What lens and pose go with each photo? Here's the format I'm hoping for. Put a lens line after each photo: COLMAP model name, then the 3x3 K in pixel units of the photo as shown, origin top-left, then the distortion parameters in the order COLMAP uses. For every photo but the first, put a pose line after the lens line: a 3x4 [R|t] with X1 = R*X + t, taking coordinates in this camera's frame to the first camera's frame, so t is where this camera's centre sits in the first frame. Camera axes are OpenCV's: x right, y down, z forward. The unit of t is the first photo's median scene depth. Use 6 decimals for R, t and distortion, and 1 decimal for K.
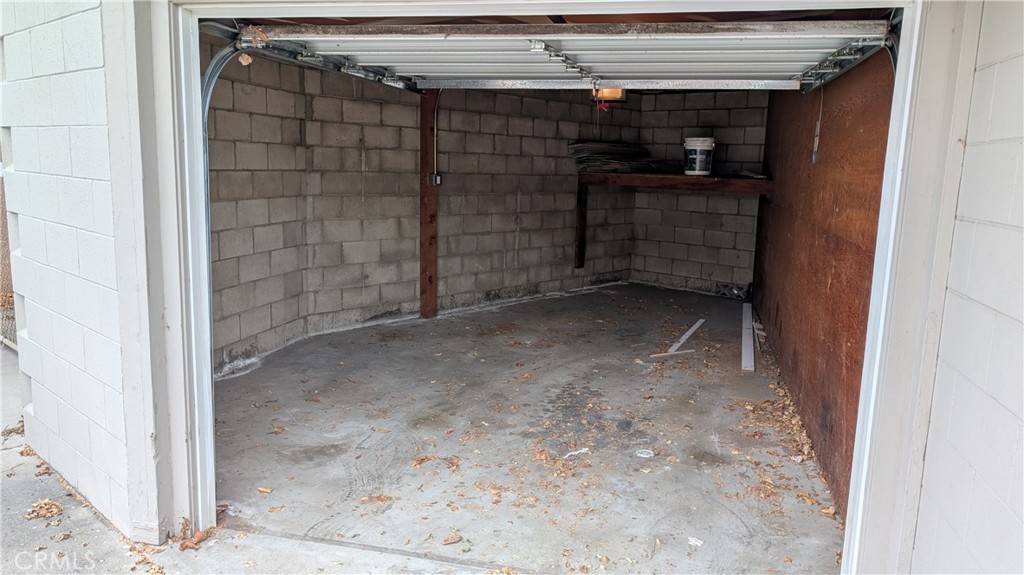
lens RADIAL K [[755.3, 0, 509.6], [0, 755.3, 286.6], [0, 0, 1]] dist [-0.001150, -0.002578]
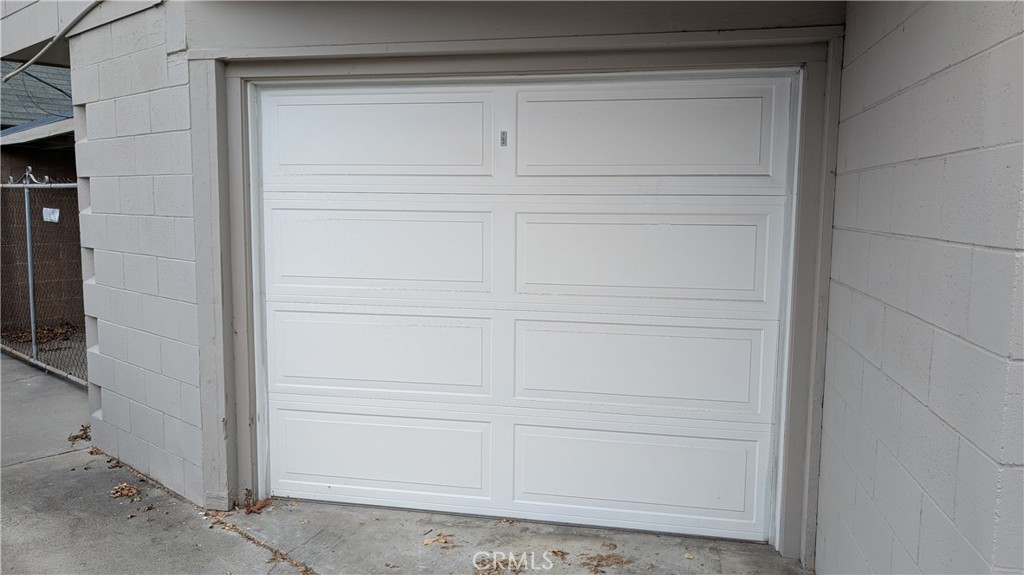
lens RADIAL K [[755.3, 0, 513.7], [0, 755.3, 287.5], [0, 0, 1]] dist [-0.001150, -0.002578]
pose [[0.998901, -0.025864, 0.039089, -0.037633], [0.027889, 0.998248, -0.052188, 0.055198], [-0.037671, 0.053220, 0.997872, -0.262261]]
